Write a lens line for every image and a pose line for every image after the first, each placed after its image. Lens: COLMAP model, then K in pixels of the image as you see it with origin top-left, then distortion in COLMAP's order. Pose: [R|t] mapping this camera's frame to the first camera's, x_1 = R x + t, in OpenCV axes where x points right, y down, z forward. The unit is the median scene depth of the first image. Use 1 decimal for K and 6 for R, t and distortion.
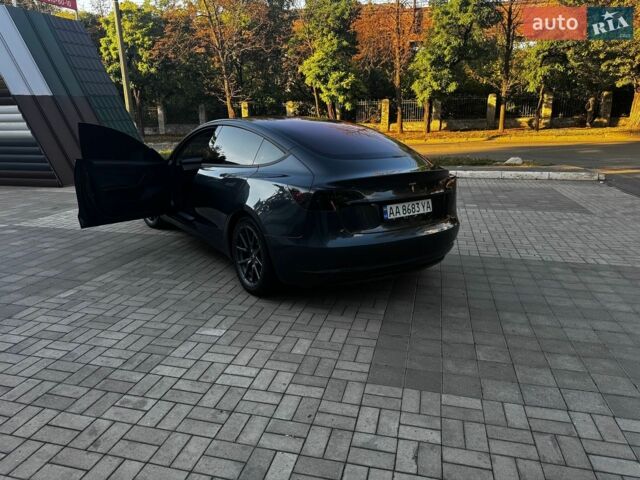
lens RADIAL K [[455.8, 0, 318.7], [0, 455.8, 240.2], [0, 0, 1]] dist [0.020304, -0.029228]
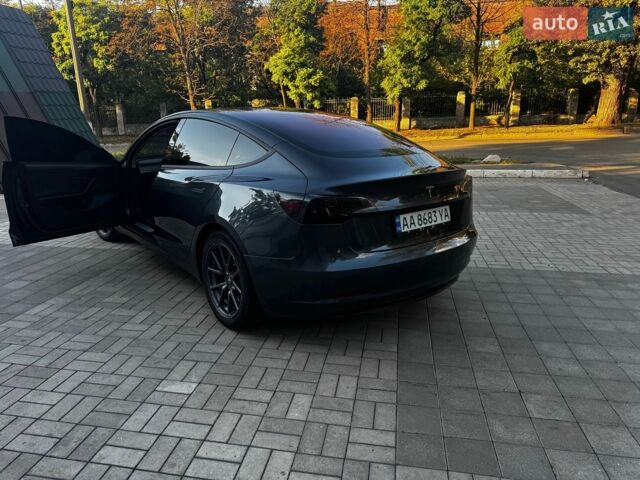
lens RADIAL K [[455.8, 0, 314.6], [0, 455.8, 243.0], [0, 0, 1]] dist [0.020304, -0.029228]
pose [[0.997832, -0.022128, 0.061973, -0.026938], [0.021768, 0.999742, 0.006475, -0.021059], [-0.062100, -0.005112, 0.998057, 0.123444]]
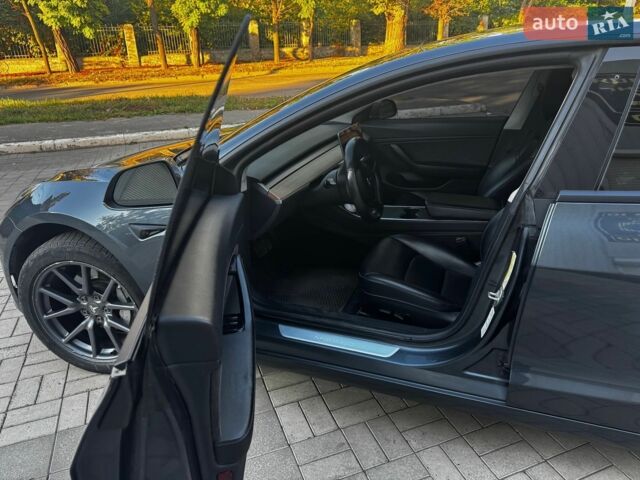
lens RADIAL K [[455.8, 0, 322.9], [0, 455.8, 234.4], [0, 0, 1]] dist [0.020304, -0.029228]
pose [[0.810612, -0.229440, 0.538763, -0.398741], [0.162646, 0.972060, 0.169251, -0.169584], [-0.562543, -0.049569, 0.825281, 0.674421]]
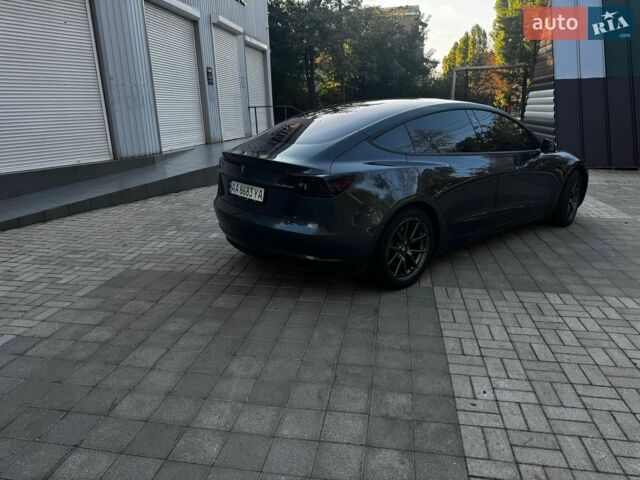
lens RADIAL K [[455.8, 0, 320.6], [0, 455.8, 239.8], [0, 0, 1]] dist [0.020304, -0.029228]
pose [[0.076643, 0.287789, -0.954622, 0.724044], [-0.253355, 0.931634, 0.260518, -0.163298], [0.964333, 0.221891, 0.144316, 0.609896]]
